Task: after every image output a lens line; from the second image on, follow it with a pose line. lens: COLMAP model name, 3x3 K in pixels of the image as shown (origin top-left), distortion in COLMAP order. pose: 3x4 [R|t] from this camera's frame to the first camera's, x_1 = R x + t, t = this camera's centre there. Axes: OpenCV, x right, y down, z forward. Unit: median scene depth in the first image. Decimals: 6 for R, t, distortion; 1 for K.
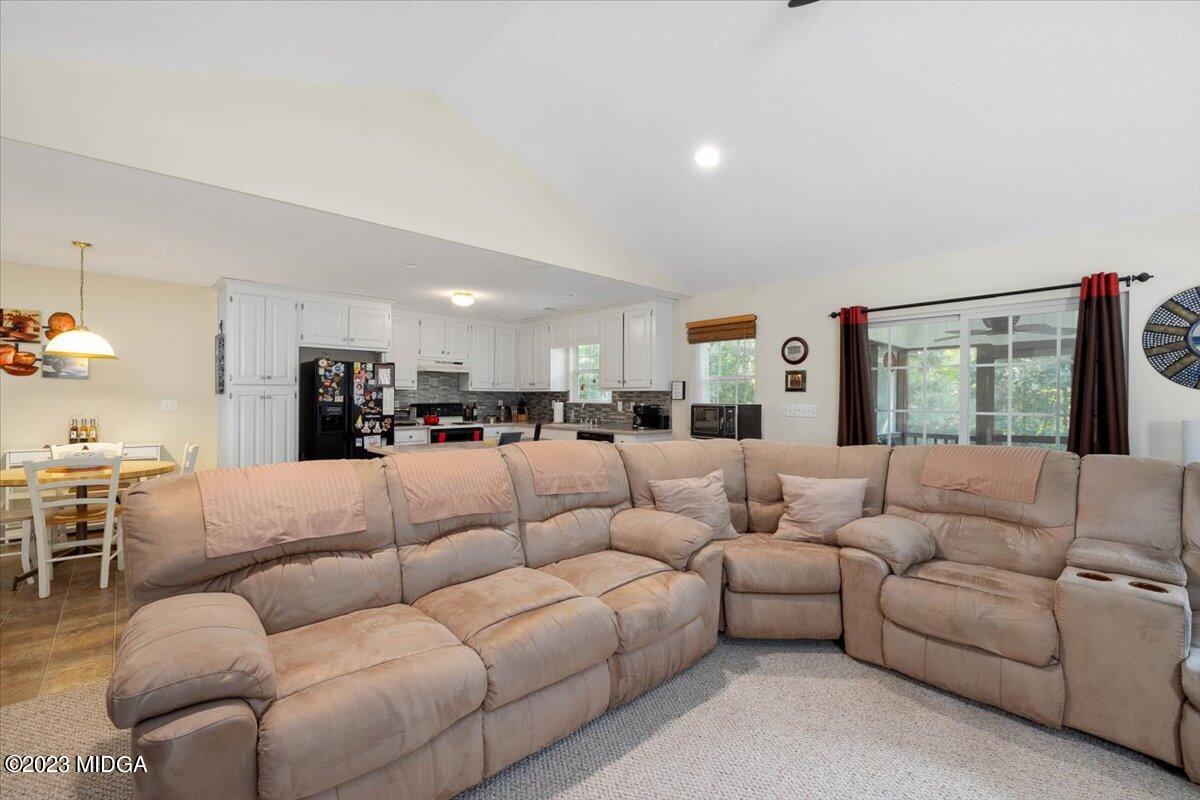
lens RADIAL K [[517.0, 0, 605.4], [0, 517.0, 400.6], [0, 0, 1]] dist [0.000167, 0.000997]
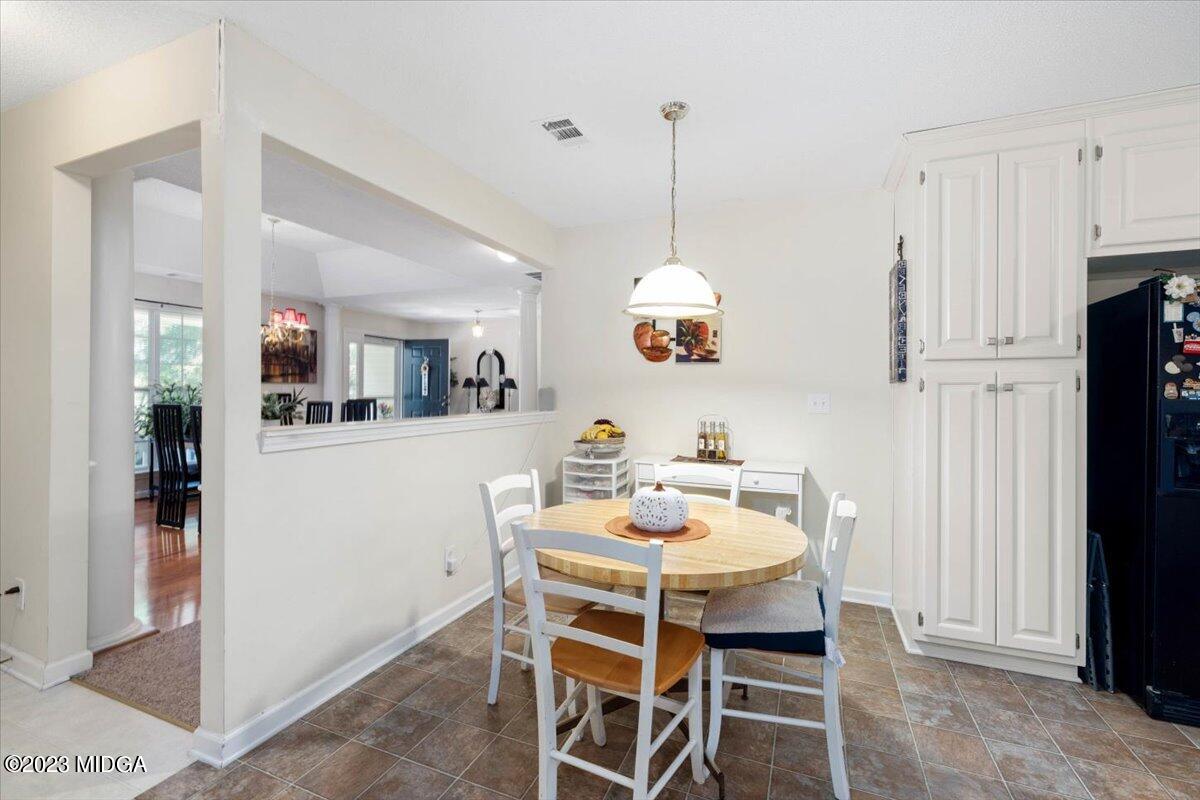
lens RADIAL K [[517.0, 0, 598.6], [0, 517.0, 390.6], [0, 0, 1]] dist [0.000167, 0.000997]
pose [[0.406565, -0.004513, -0.913611, -0.390658], [-0.006418, 0.999949, -0.007796, 0.000904], [0.913599, 0.009034, 0.406515, 0.511188]]
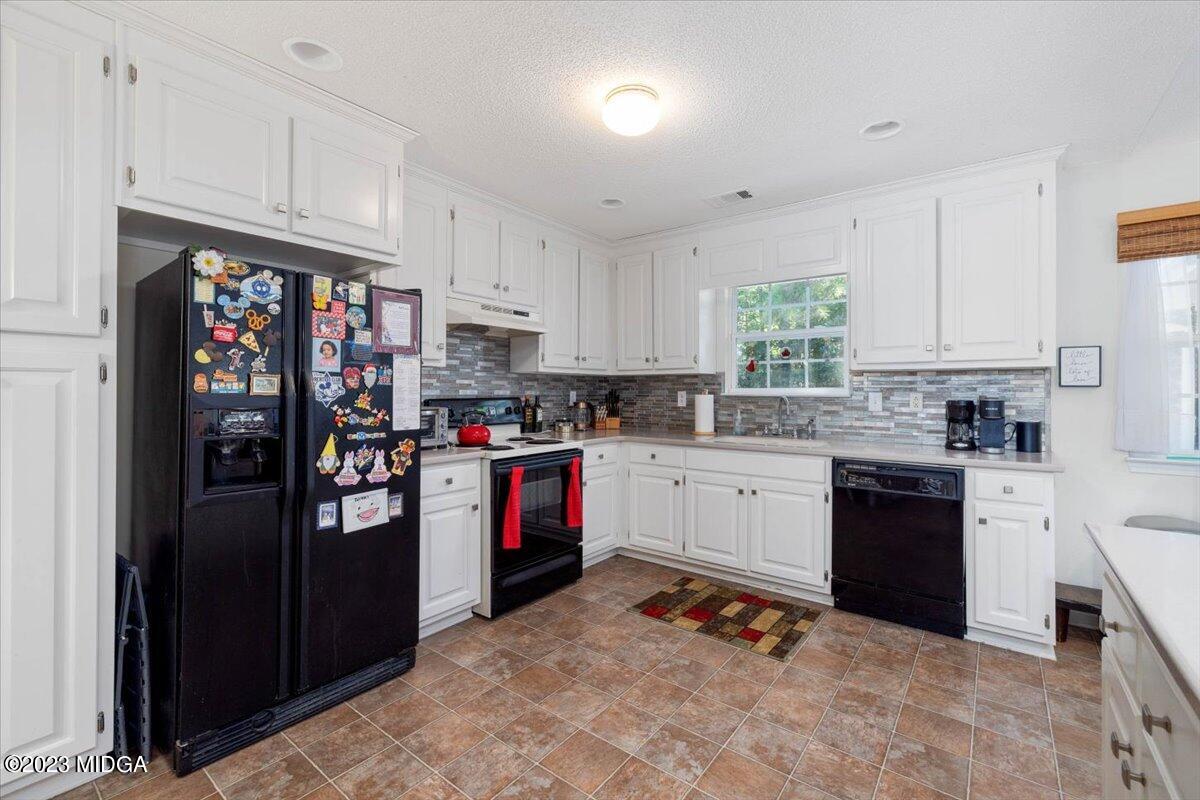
lens RADIAL K [[517.0, 0, 601.7], [0, 517.0, 392.0], [0, 0, 1]] dist [0.000167, 0.000997]
pose [[0.986781, -0.002971, 0.162032, -0.373077], [0.003717, 0.999984, -0.004303, 0.003145], [-0.162016, 0.004848, 0.986776, 0.672340]]
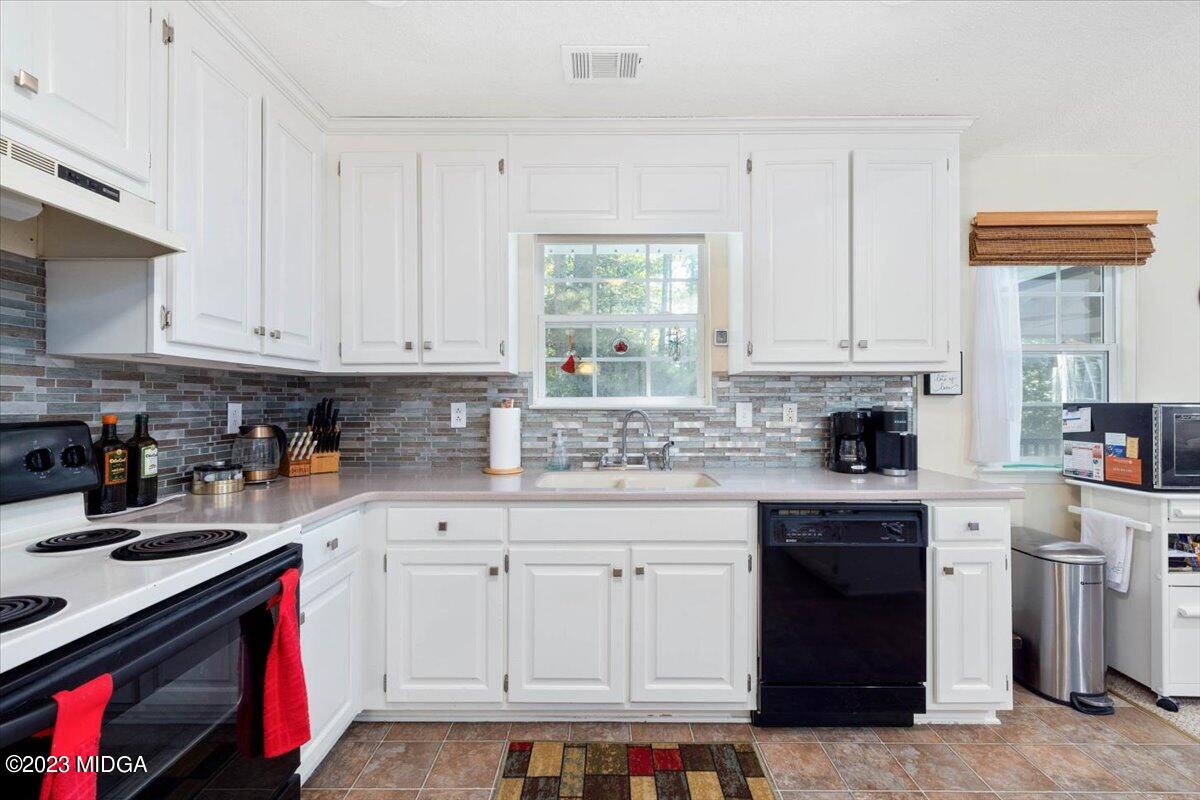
lens RADIAL K [[517.0, 0, 608.1], [0, 517.0, 400.2], [0, 0, 1]] dist [0.000167, 0.000997]
pose [[0.686596, -0.003432, 0.727031, -0.376913], [0.011292, 0.999919, -0.005944, 0.001470], [-0.726952, 0.012290, 0.686579, 0.984488]]
